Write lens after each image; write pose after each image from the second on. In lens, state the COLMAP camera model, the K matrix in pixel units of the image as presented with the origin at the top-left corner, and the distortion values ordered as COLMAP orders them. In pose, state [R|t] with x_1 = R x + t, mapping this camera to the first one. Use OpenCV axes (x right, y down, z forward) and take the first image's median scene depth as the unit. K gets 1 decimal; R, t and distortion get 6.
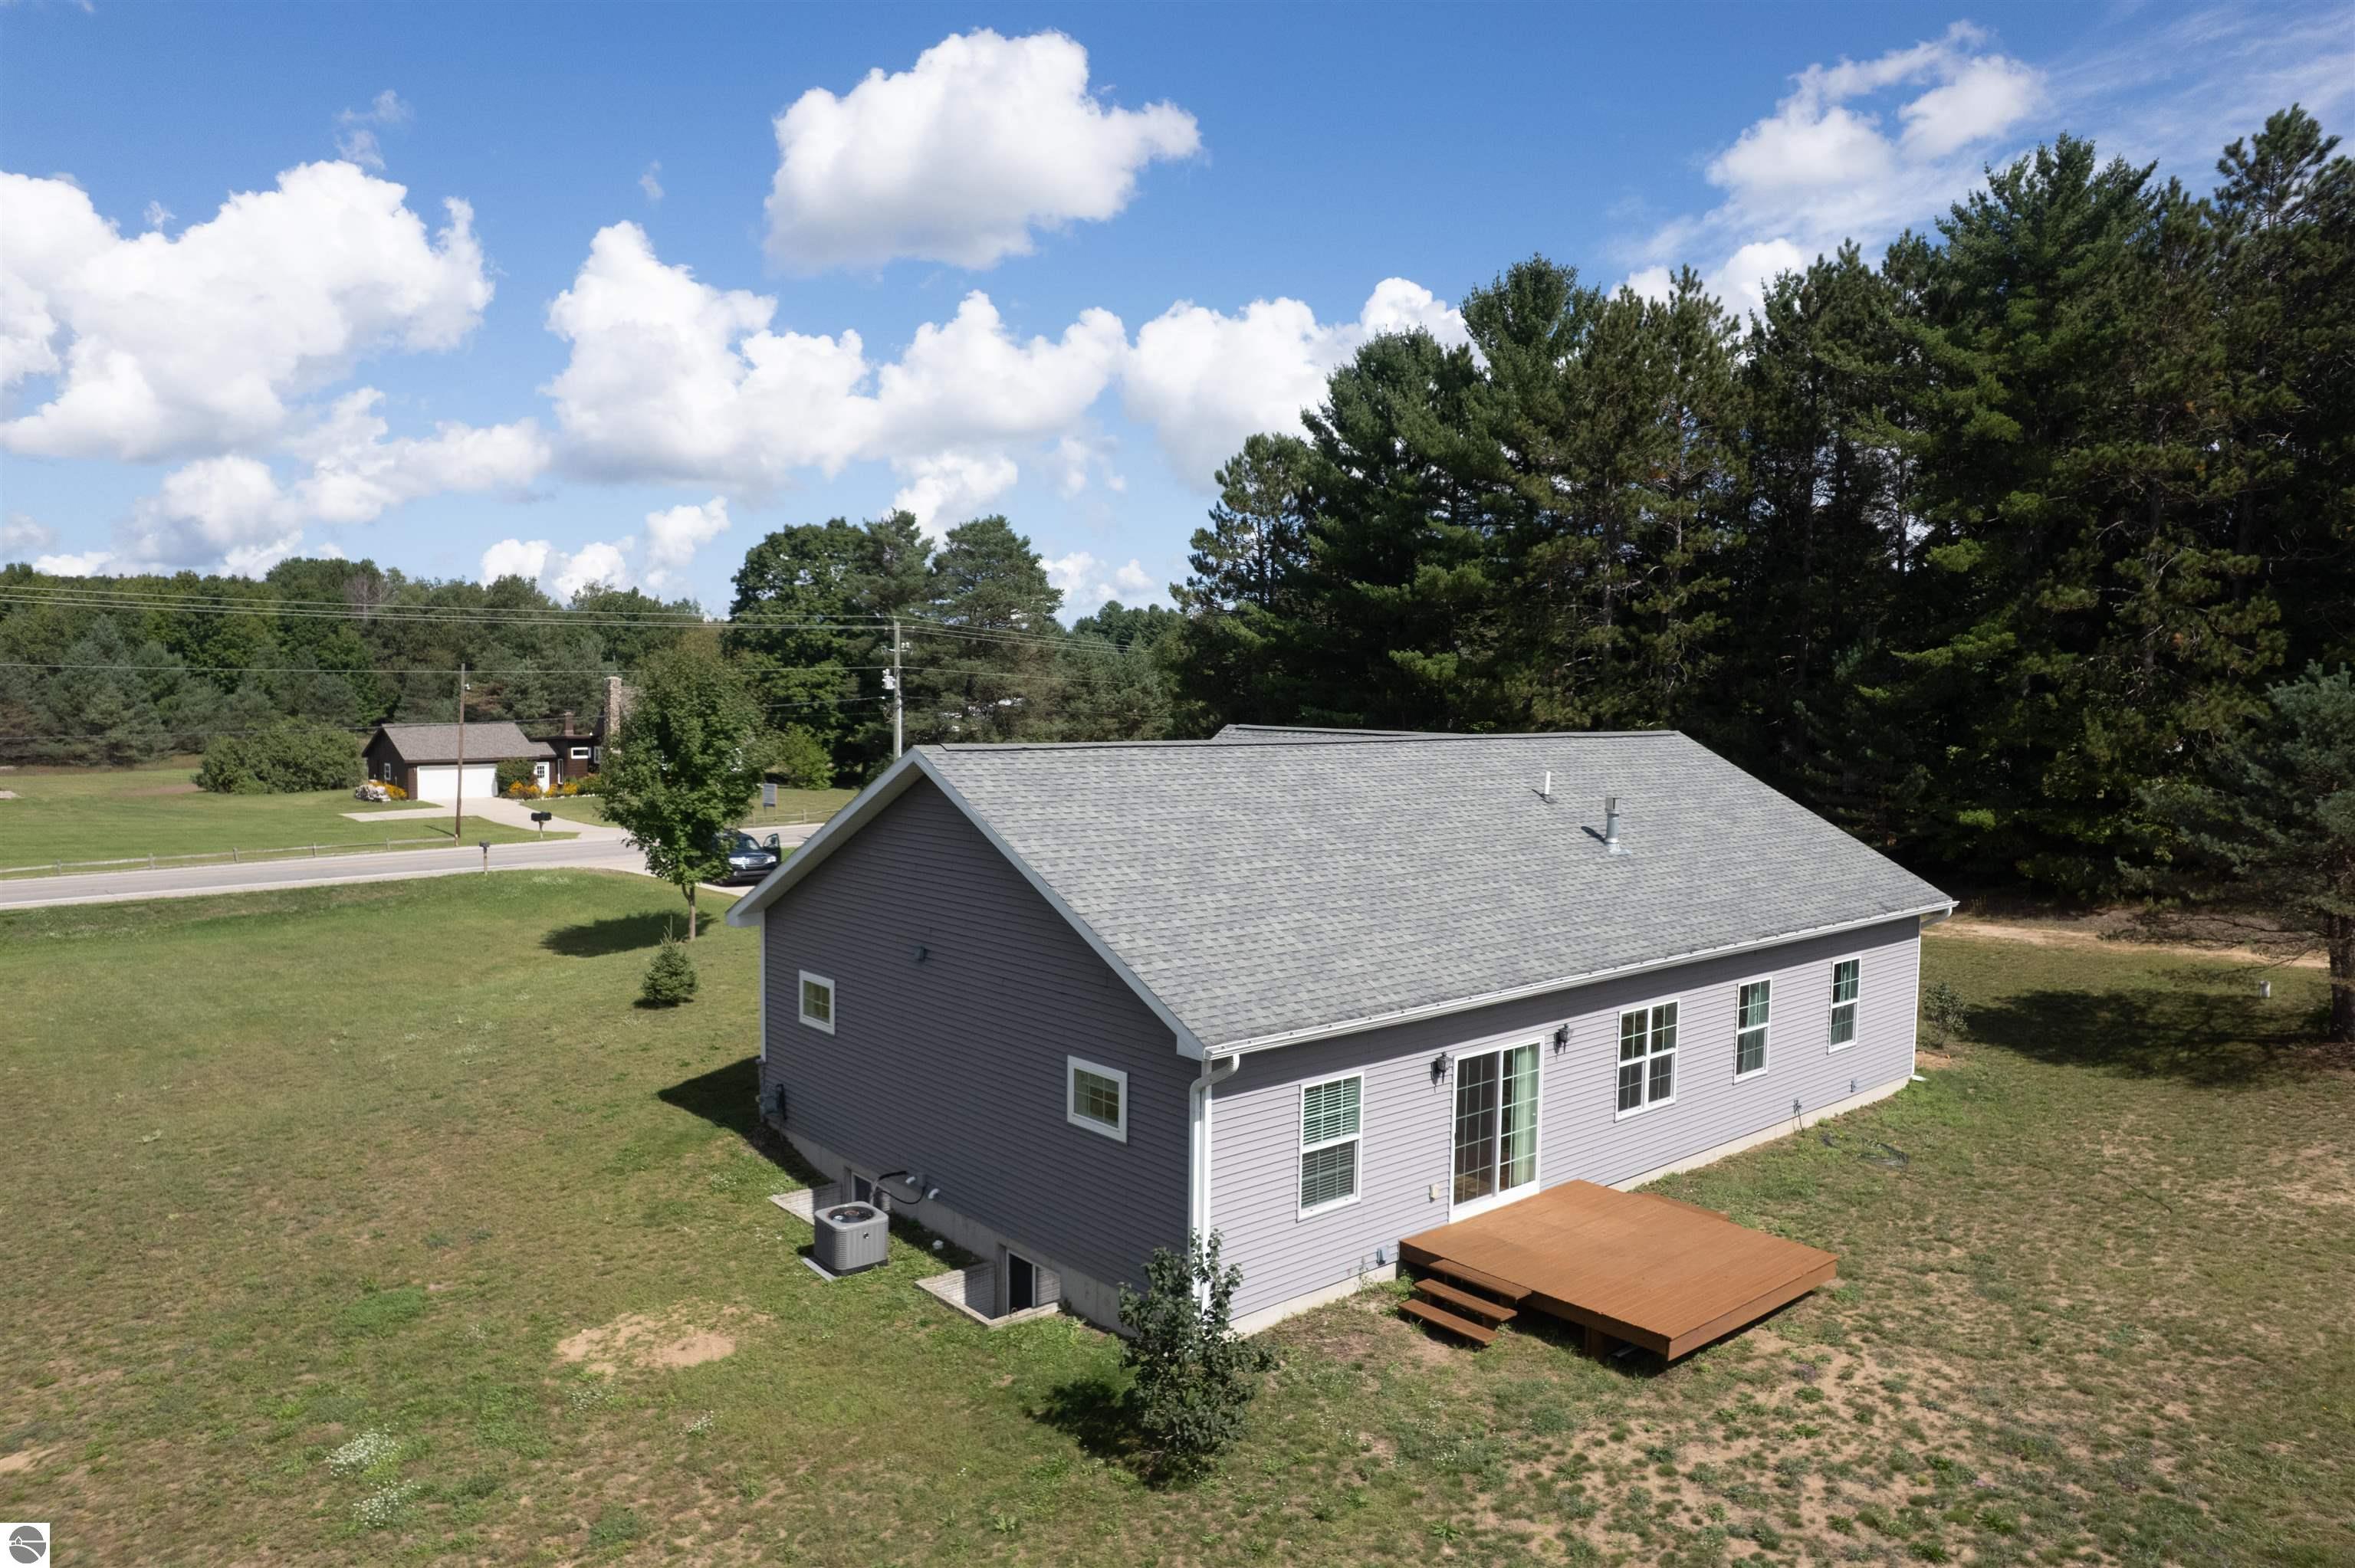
lens RADIAL K [[1618.2, 0, 1122.9], [0, 1618.2, 770.2], [0, 0, 1]] dist [-0.111250, 0.110477]
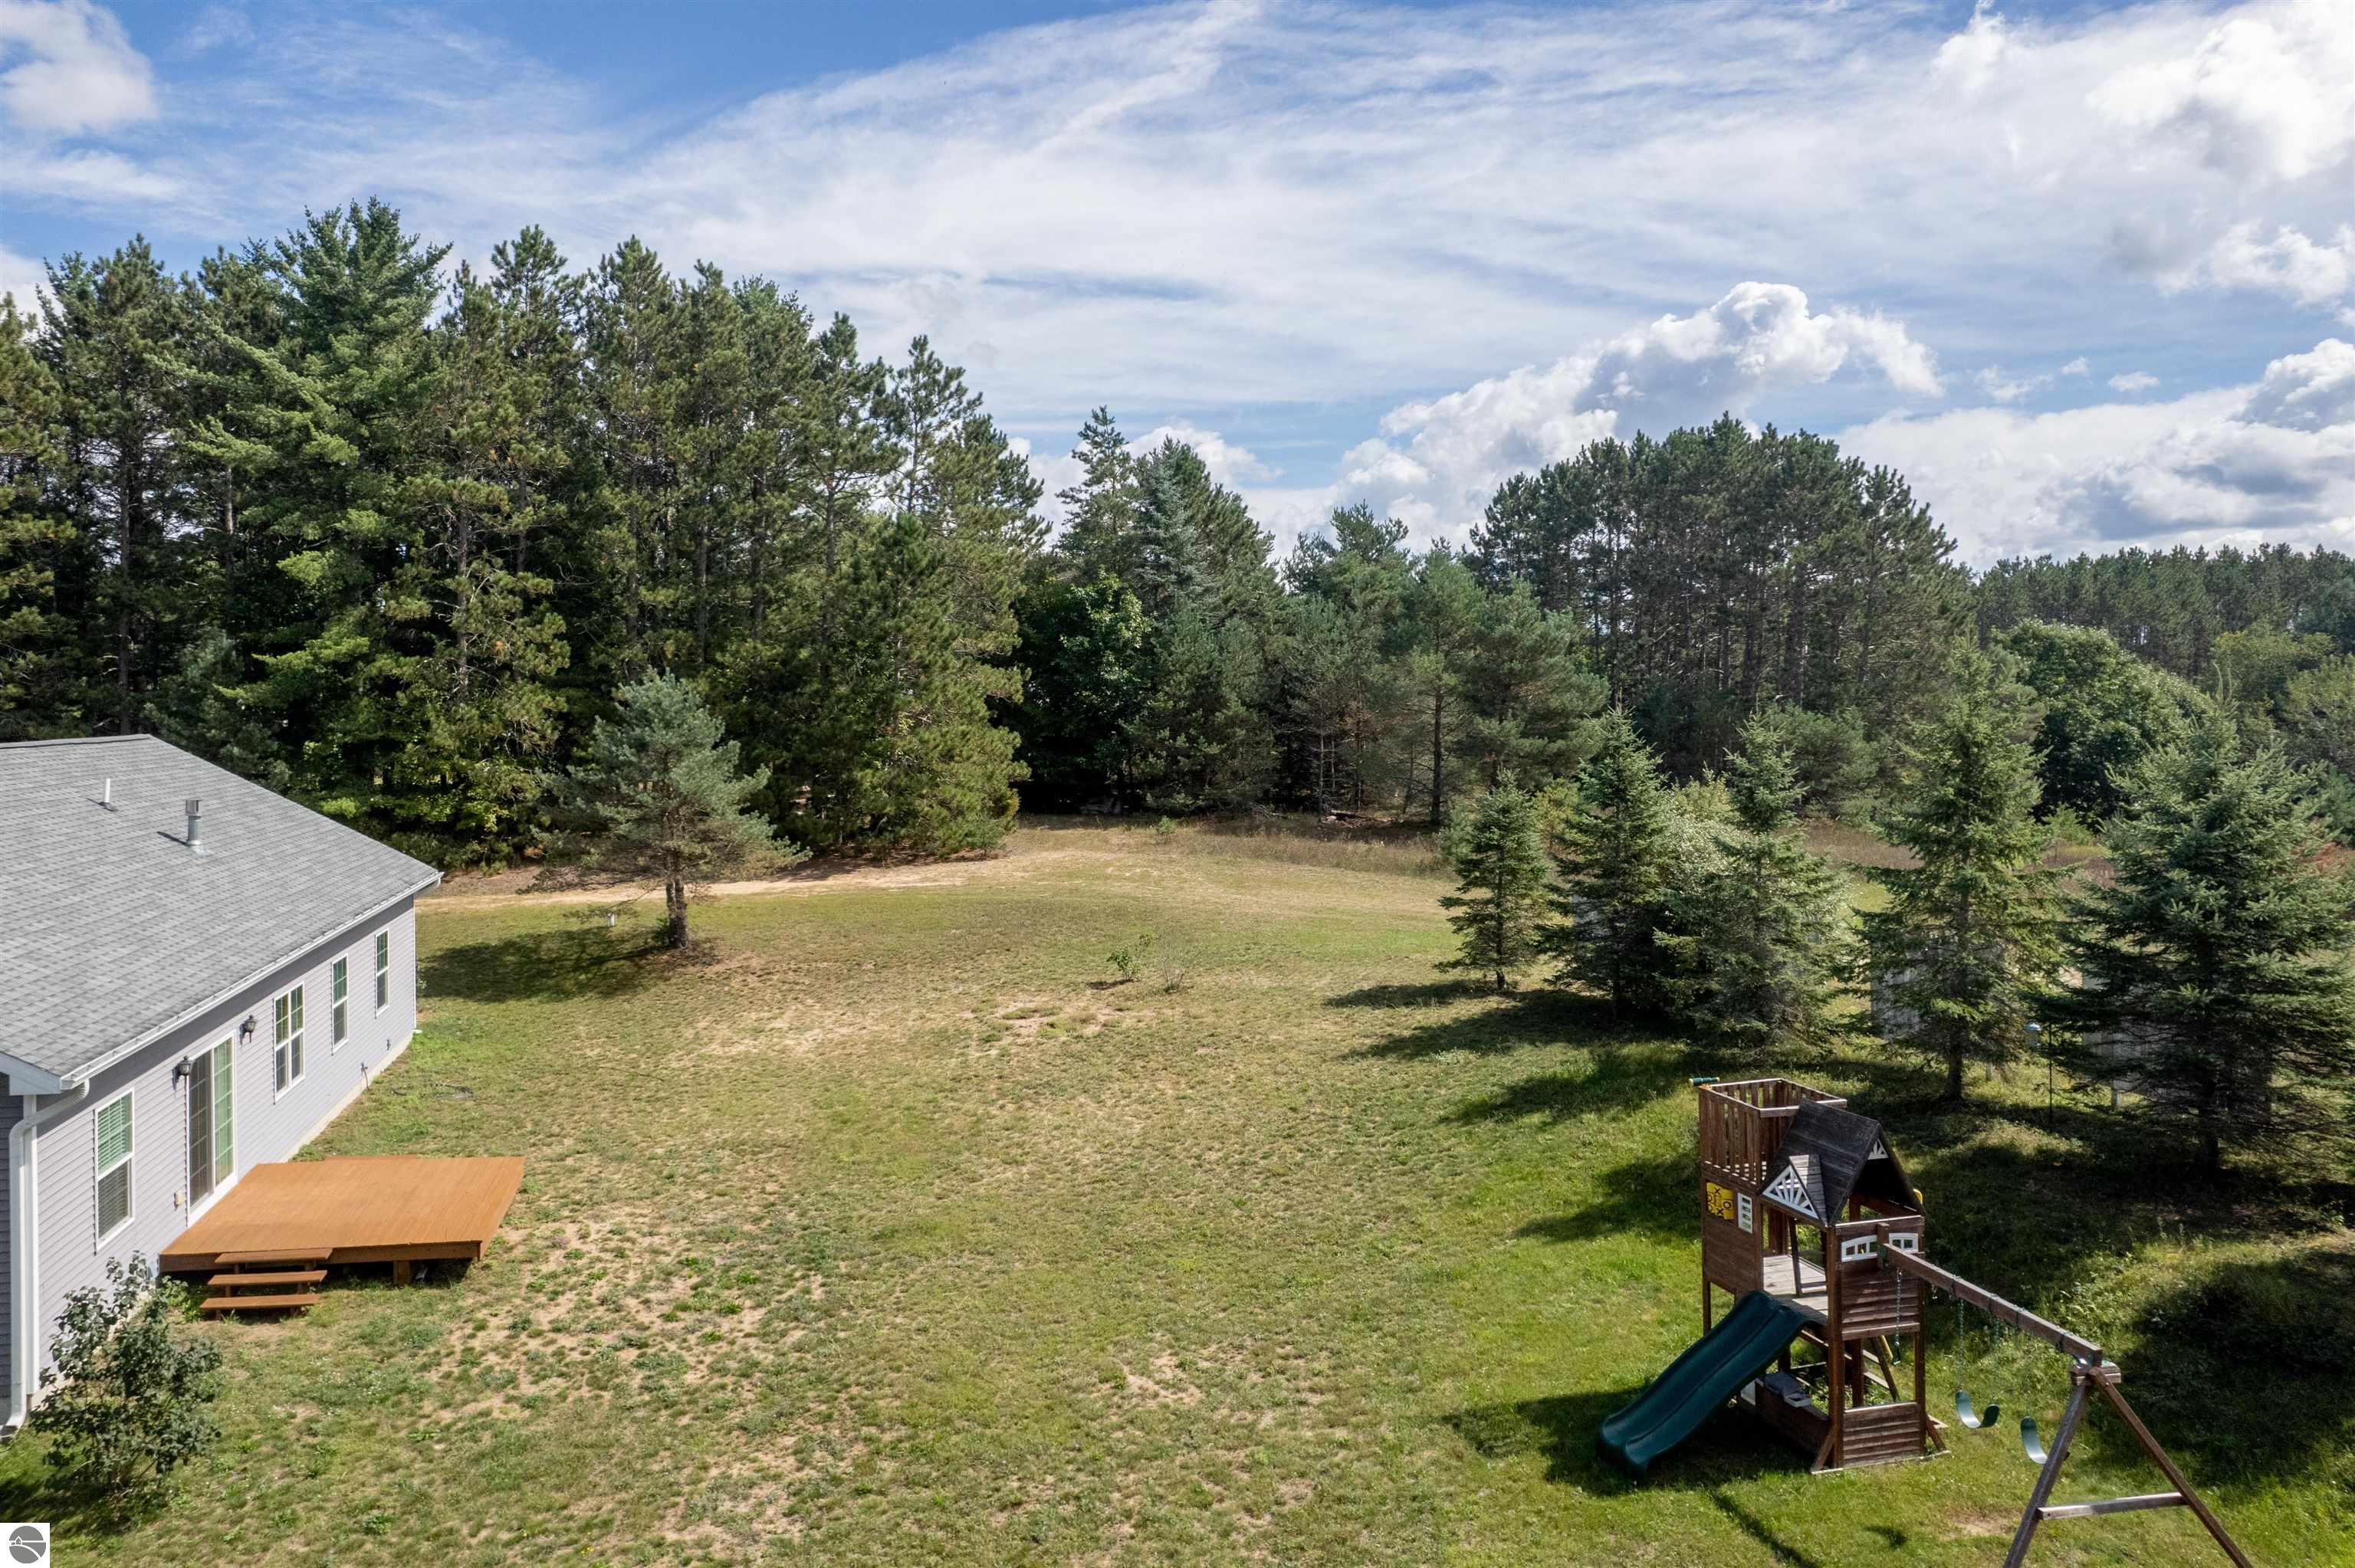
lens RADIAL K [[1618.2, 0, 1122.9], [0, 1618.2, 770.2], [0, 0, 1]] dist [-0.111250, 0.110477]
pose [[0.475662, -0.049826, 0.878216, -0.358199], [0.047836, 0.998382, 0.030735, -0.005812], [-0.878326, 0.027391, 0.477276, 0.001794]]
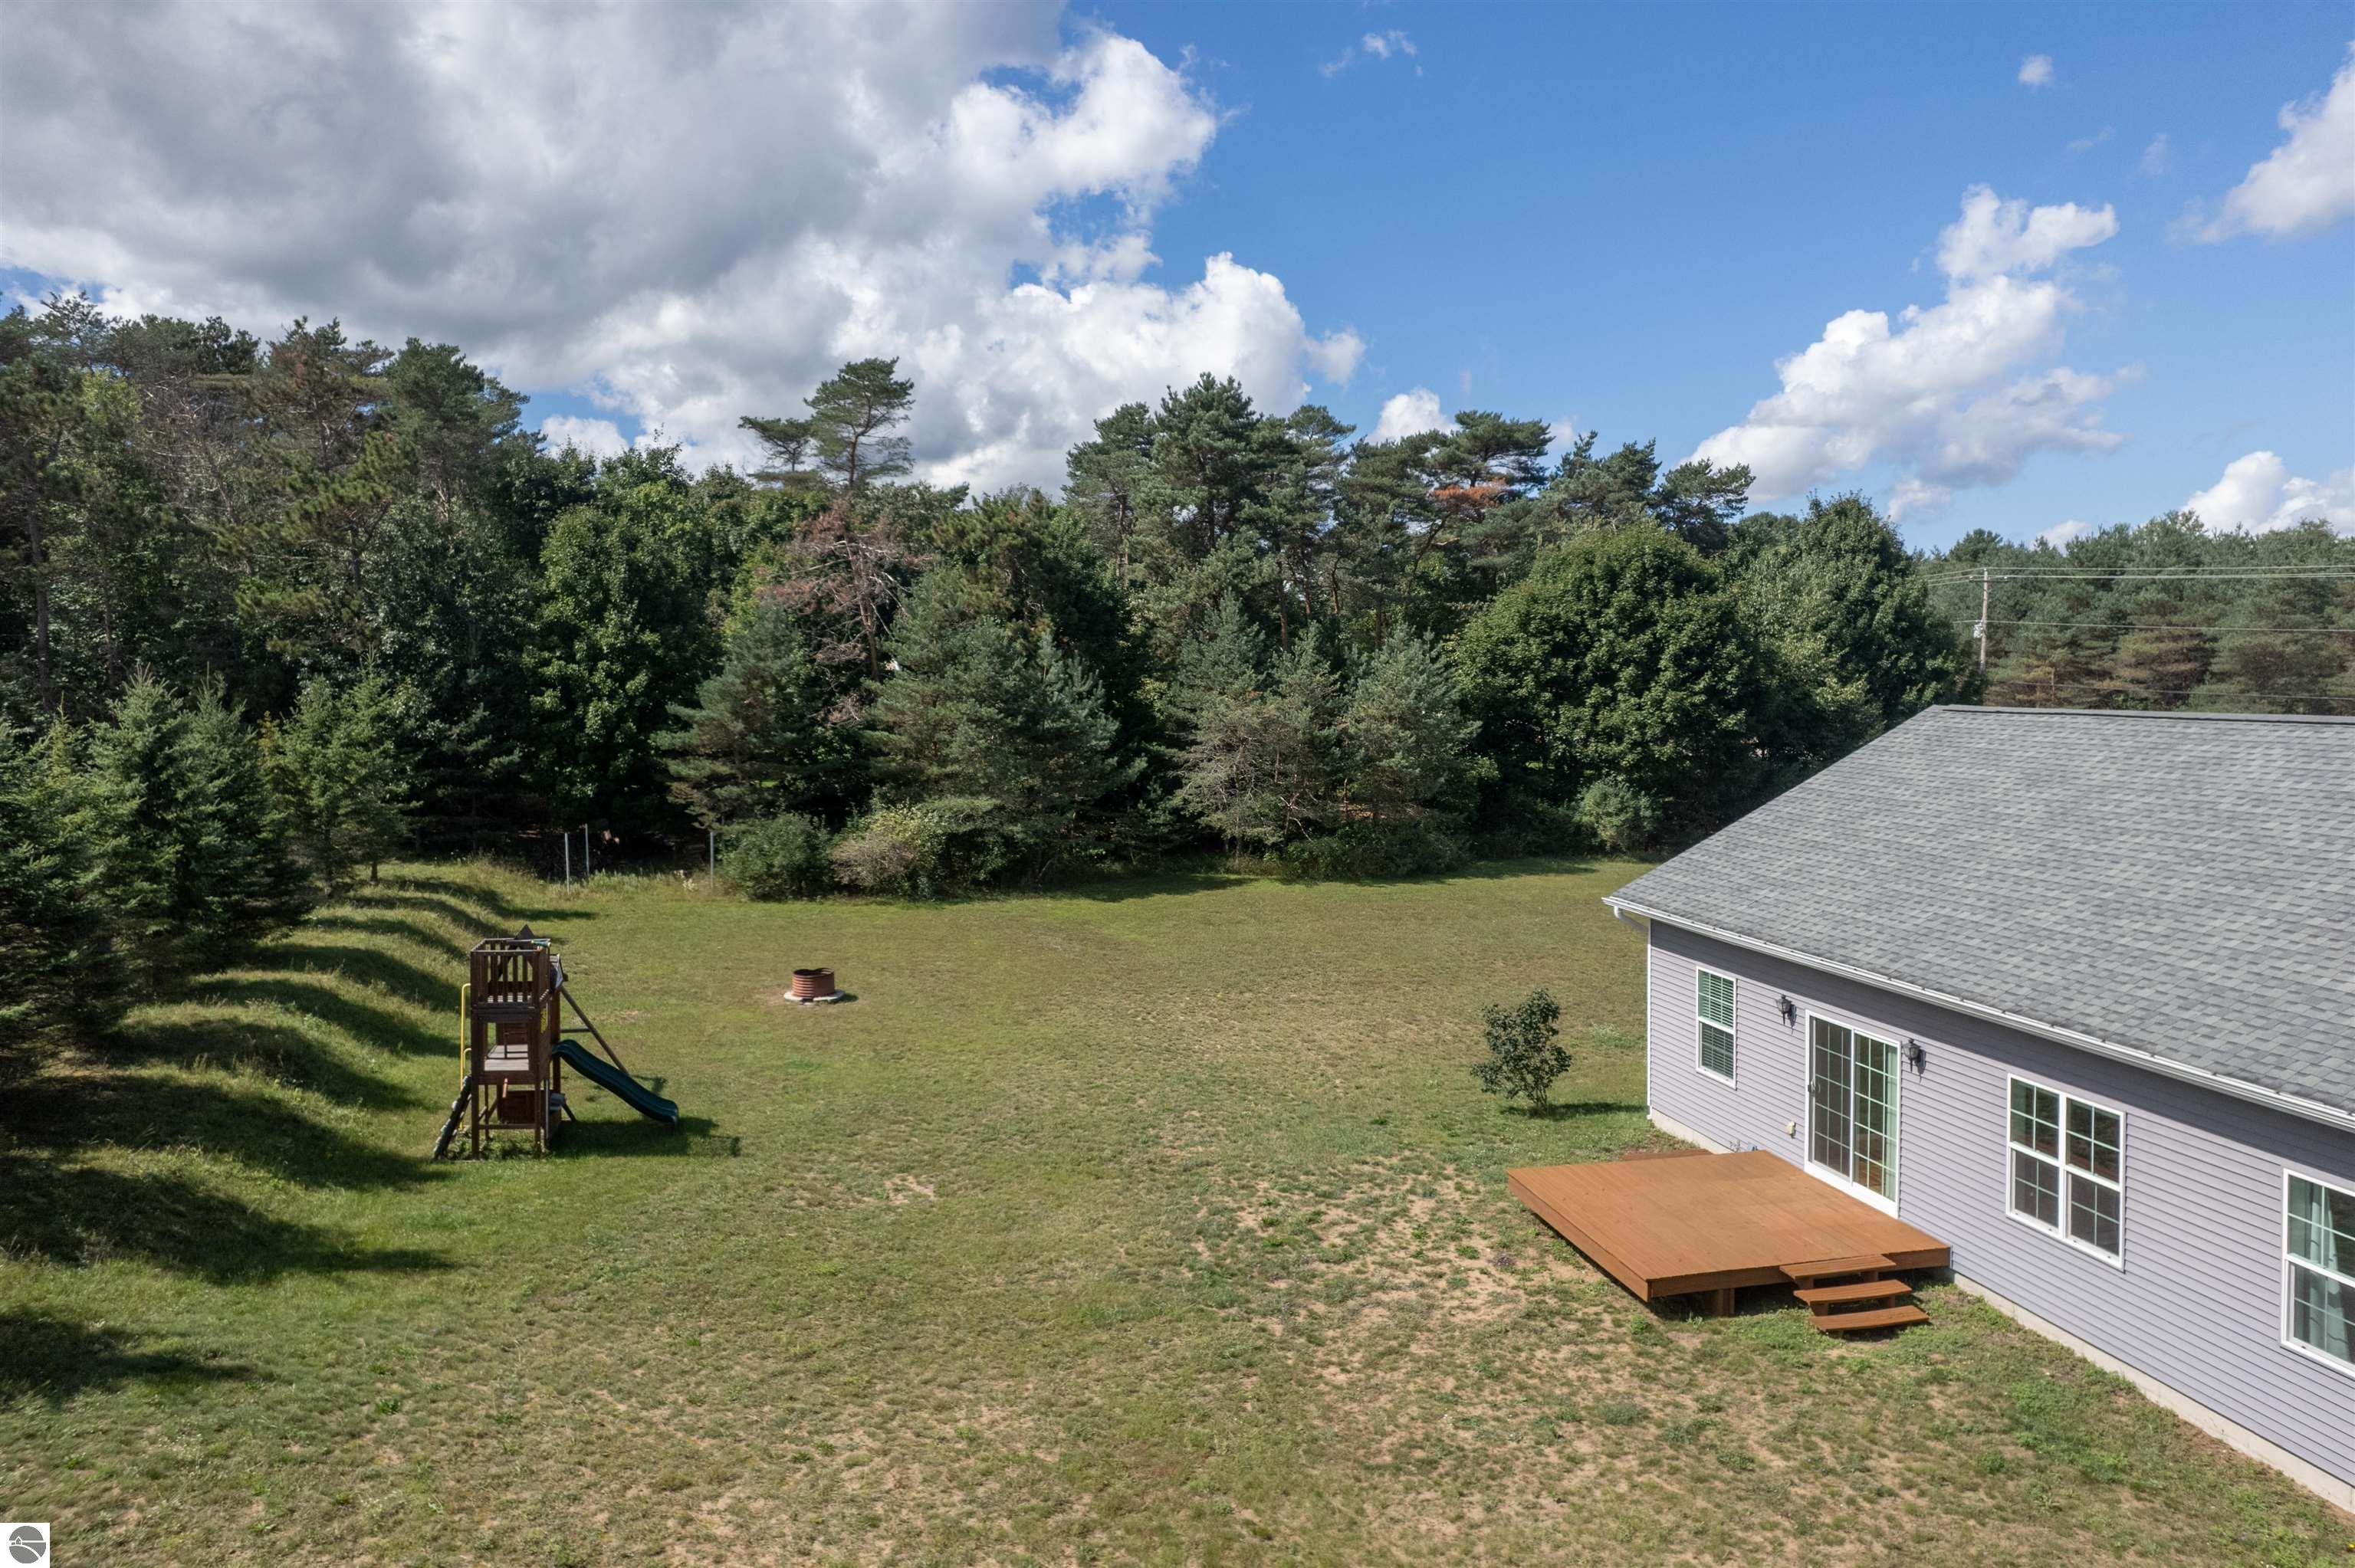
lens RADIAL K [[1587.3, 0, 1177.5], [0, 1587.3, 784.0], [0, 0, 1]] dist [-0.001960, 0.052724]
pose [[-0.497099, 0.054535, -0.865979, 1.249356], [-0.033647, 0.996061, 0.082041, -0.038482], [0.867041, 0.069920, -0.493306, 1.098963]]
